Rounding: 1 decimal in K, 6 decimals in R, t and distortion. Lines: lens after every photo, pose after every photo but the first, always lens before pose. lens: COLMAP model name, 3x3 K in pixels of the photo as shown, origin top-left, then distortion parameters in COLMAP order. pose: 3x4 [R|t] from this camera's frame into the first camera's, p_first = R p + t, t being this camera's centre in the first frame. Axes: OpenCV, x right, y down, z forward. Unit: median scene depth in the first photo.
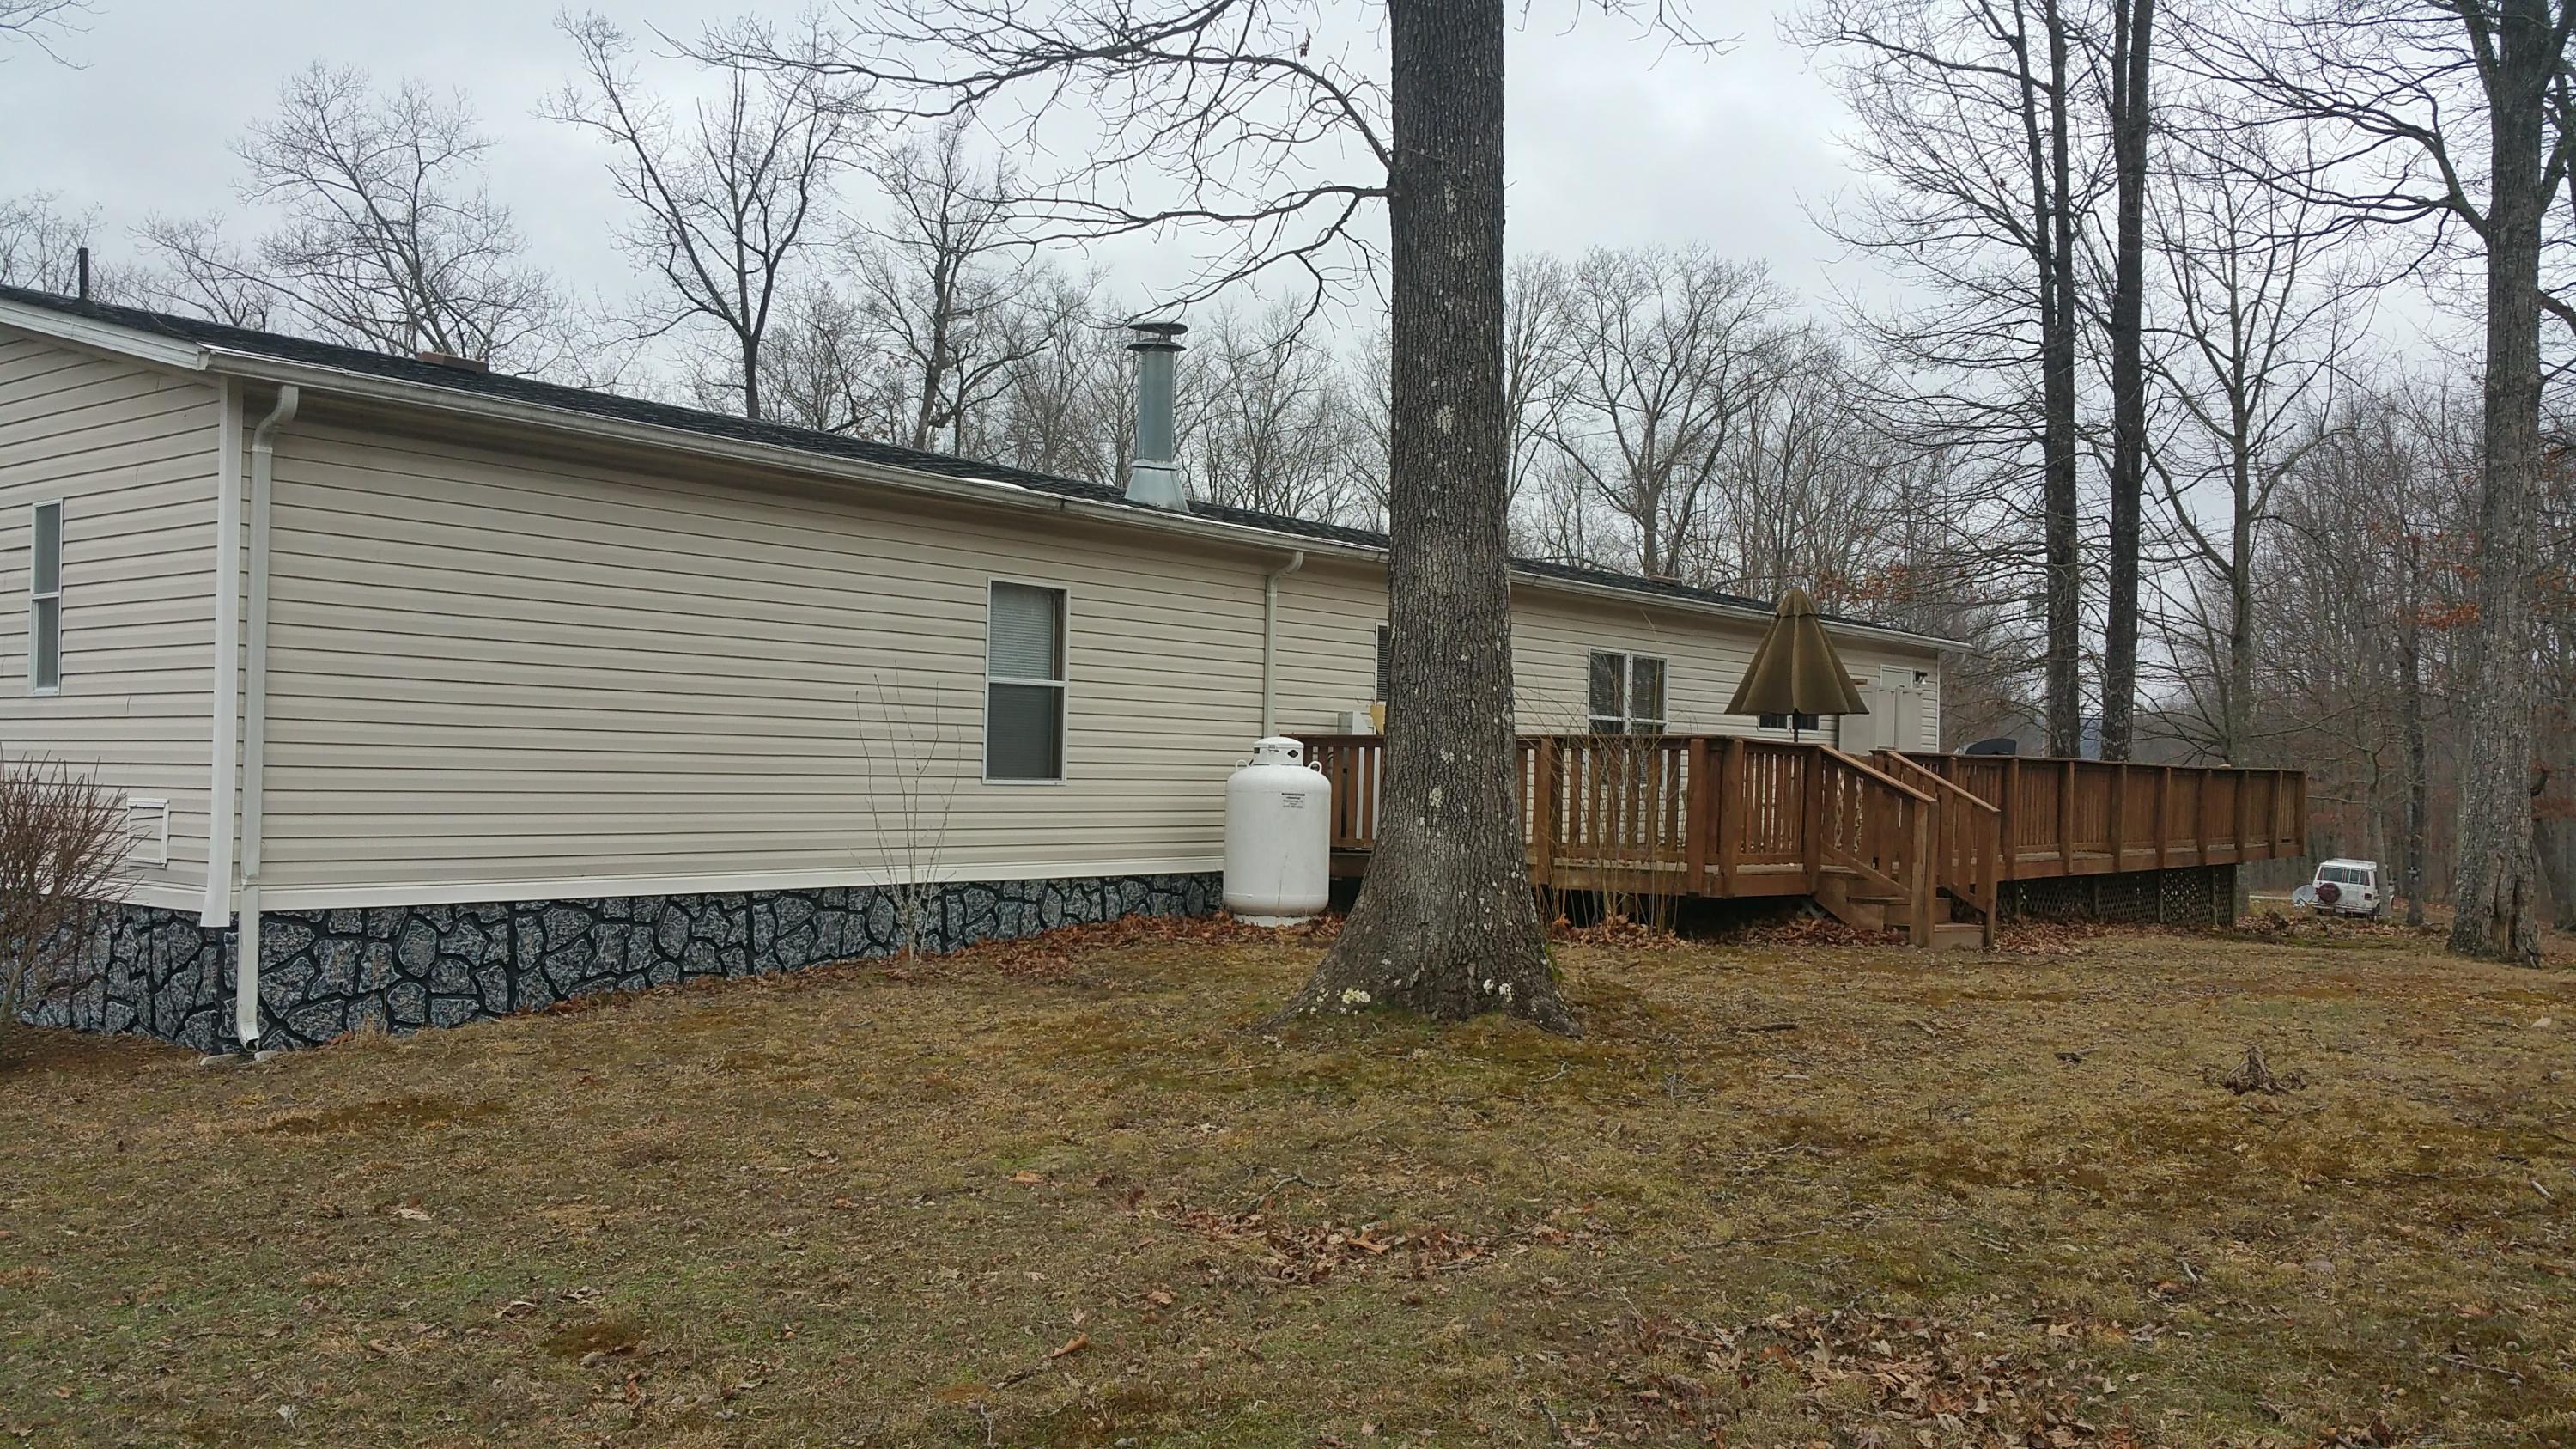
lens RADIAL K [[2173.7, 0, 1297.4], [0, 2173.7, 735.4], [0, 0, 1]] dist [0.112627, -0.198296]
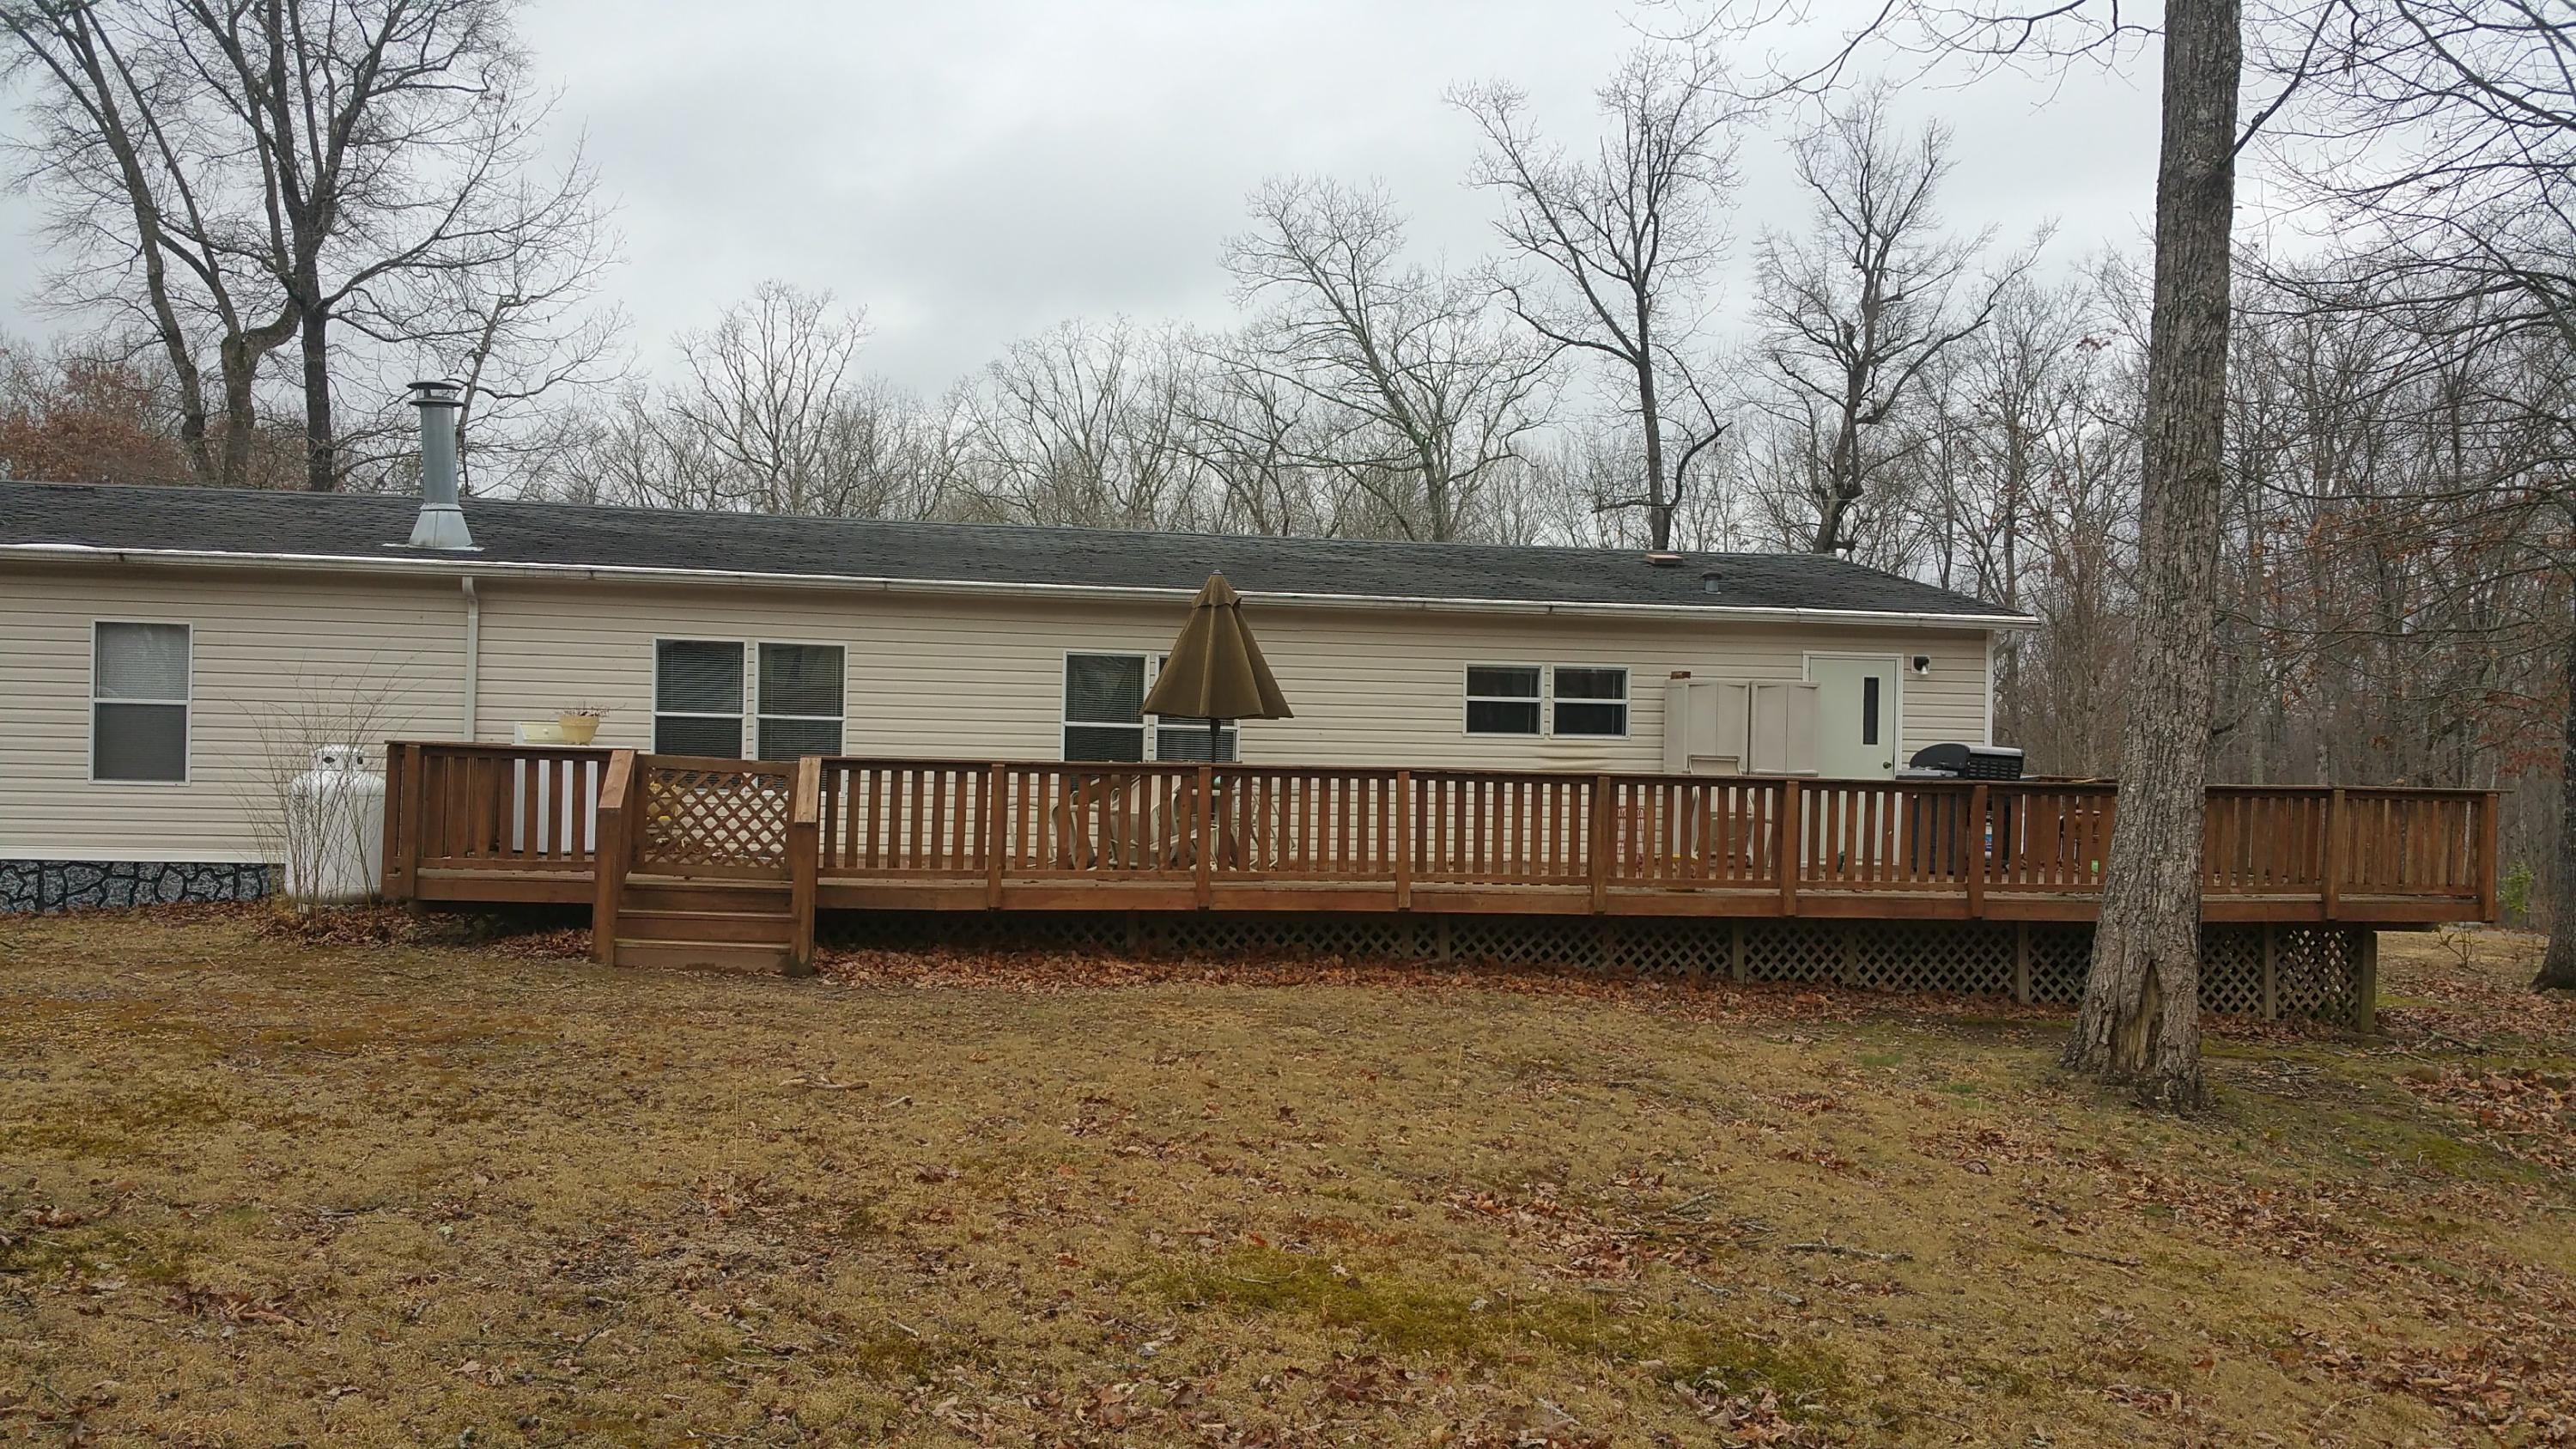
lens RADIAL K [[2173.7, 0, 1297.4], [0, 2173.7, 735.4], [0, 0, 1]] dist [0.112627, -0.198296]
pose [[0.724354, -0.007680, -0.689385, 1.174867], [0.002983, 0.999964, -0.008006, 0.006294], [0.689422, 0.003742, 0.724351, 0.527792]]
